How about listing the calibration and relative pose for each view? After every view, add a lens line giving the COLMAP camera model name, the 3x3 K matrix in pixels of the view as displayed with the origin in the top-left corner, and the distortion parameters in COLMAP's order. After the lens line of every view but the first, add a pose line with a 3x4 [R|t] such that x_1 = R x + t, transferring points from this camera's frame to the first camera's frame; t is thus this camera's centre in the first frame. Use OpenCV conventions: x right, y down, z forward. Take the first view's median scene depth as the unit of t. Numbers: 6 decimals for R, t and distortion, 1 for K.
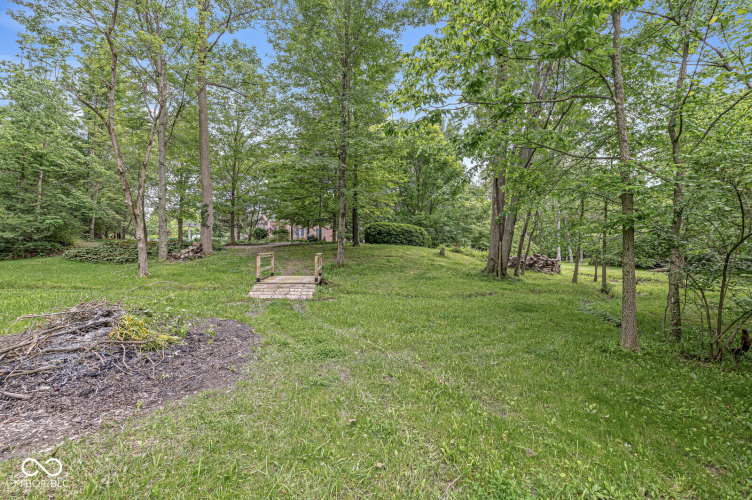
lens RADIAL K [[321.3, 0, 377.2], [0, 321.3, 246.8], [0, 0, 1]] dist [-0.001783, -0.000297]
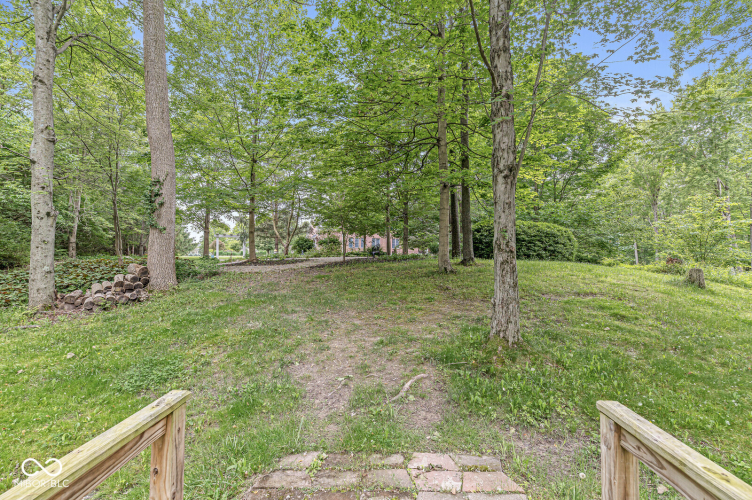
lens RADIAL K [[321.3, 0, 375.5], [0, 321.3, 252.0], [0, 0, 1]] dist [-0.001783, -0.000297]
pose [[0.986686, -0.015009, -0.161944, -0.078083], [0.012495, 0.999785, -0.016533, -0.009687], [0.162157, 0.014289, 0.986661, 0.293764]]
